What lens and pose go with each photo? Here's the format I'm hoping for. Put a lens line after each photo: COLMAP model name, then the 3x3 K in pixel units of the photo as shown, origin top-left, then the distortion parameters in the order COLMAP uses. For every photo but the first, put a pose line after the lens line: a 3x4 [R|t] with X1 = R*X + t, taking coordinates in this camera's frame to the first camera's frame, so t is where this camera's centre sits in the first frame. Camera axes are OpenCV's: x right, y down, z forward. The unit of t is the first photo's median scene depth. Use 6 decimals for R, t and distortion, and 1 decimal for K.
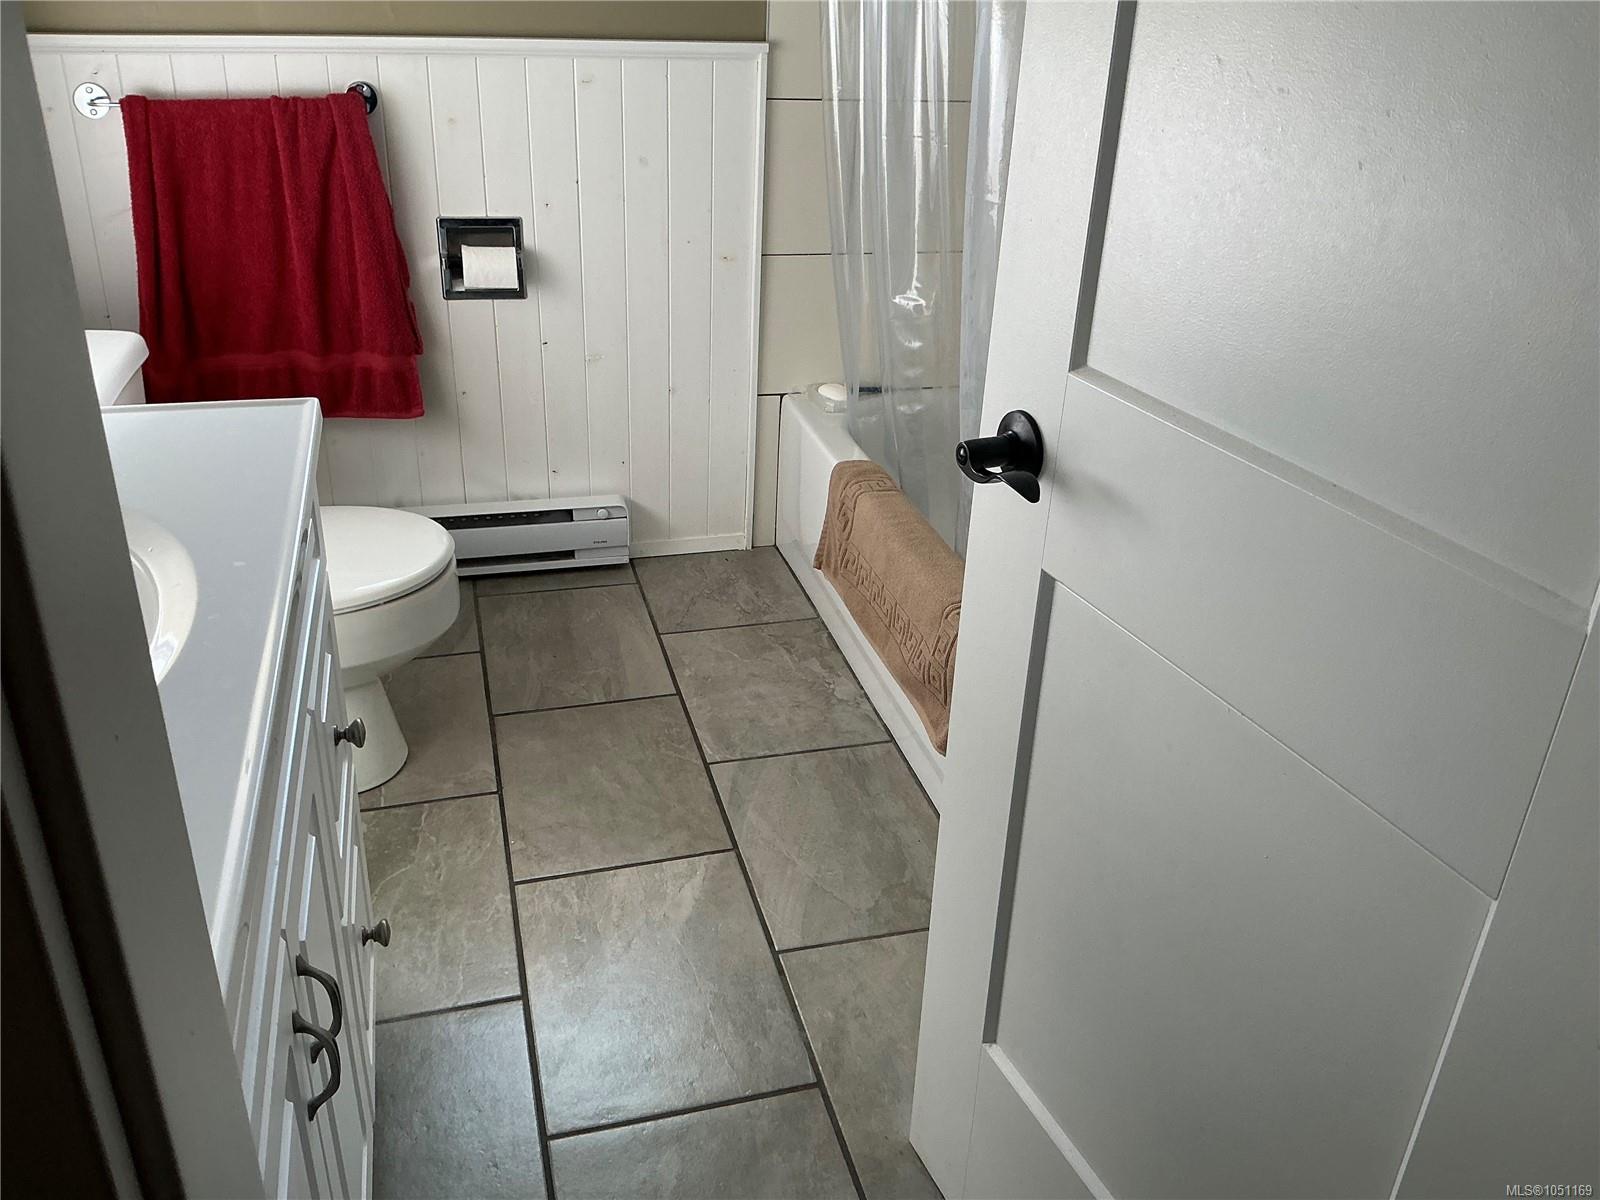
lens RADIAL K [[1327.8, 0, 800.0], [0, 1327.8, 600.0], [0, 0, 1]] dist [0.148622, -0.316056]
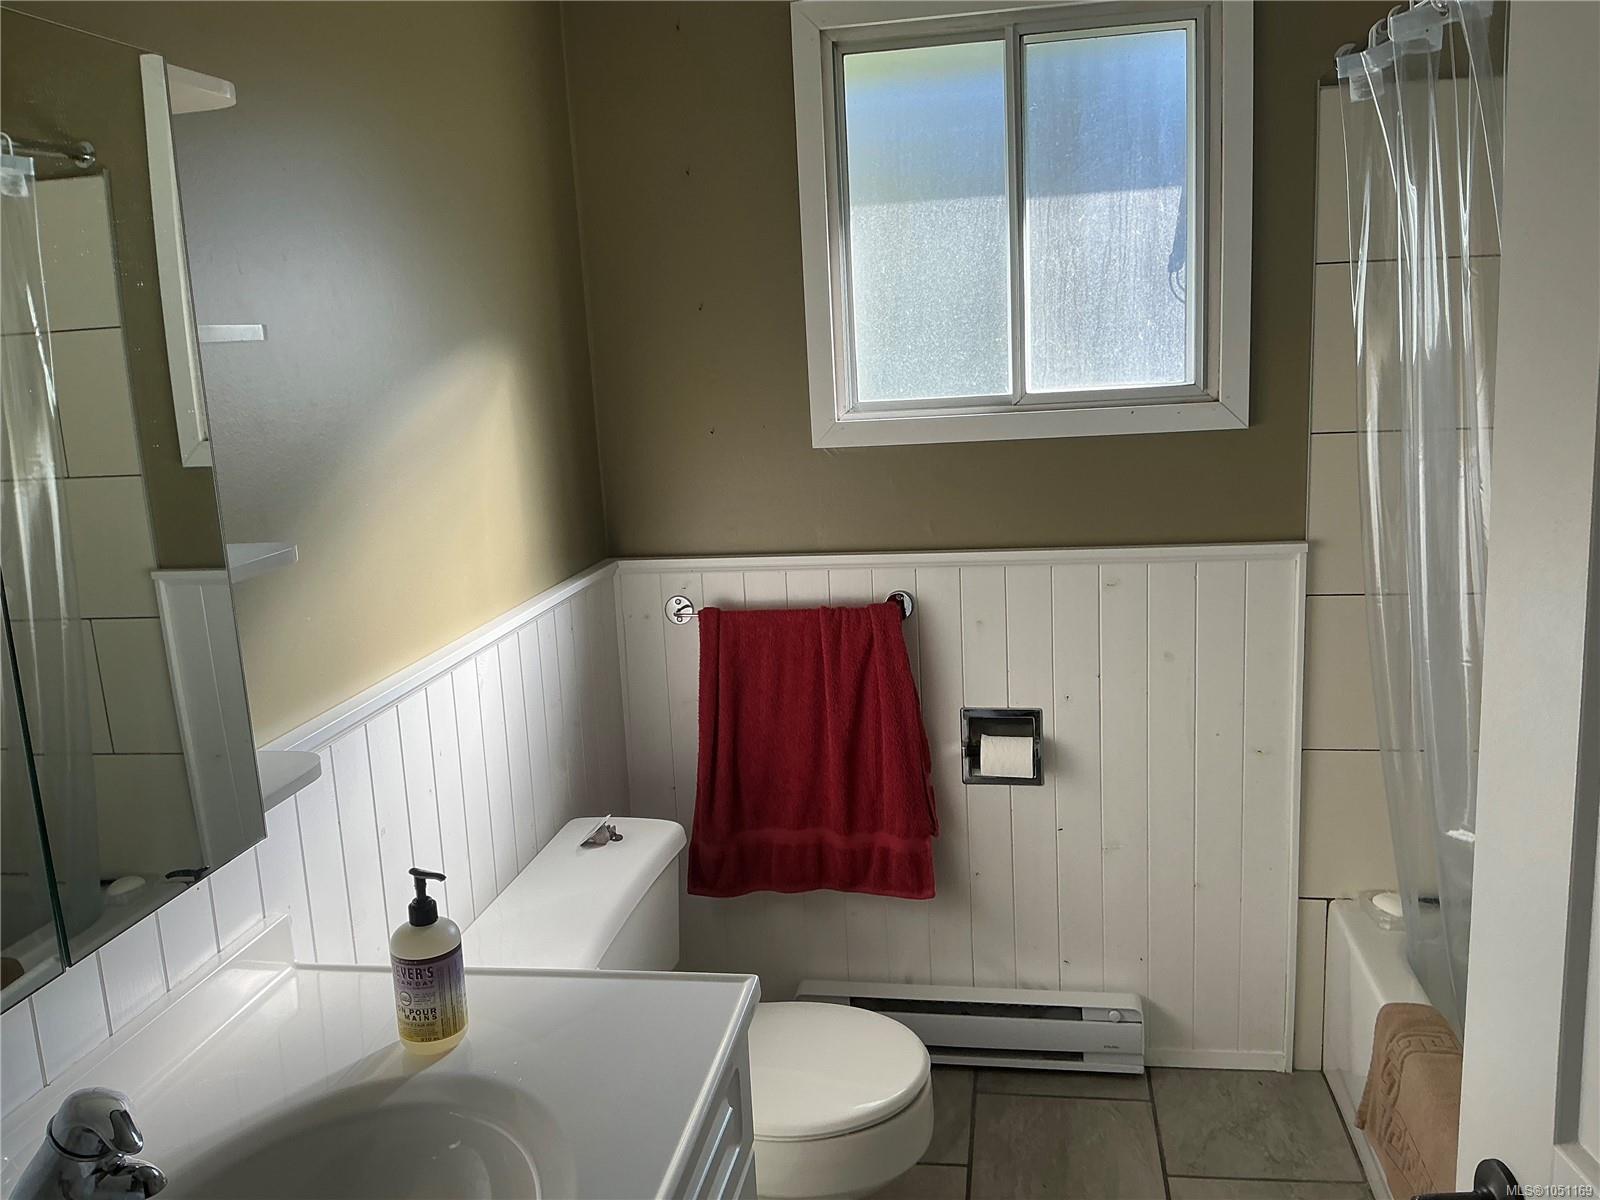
lens RADIAL K [[1327.8, 0, 800.0], [0, 1327.8, 600.0], [0, 0, 1]] dist [0.148622, -0.316056]
pose [[0.904474, -0.003397, -0.426514, 0.057512], [-0.110831, 0.963748, -0.242705, -0.099227], [0.411877, 0.266792, 0.871309, 0.027147]]
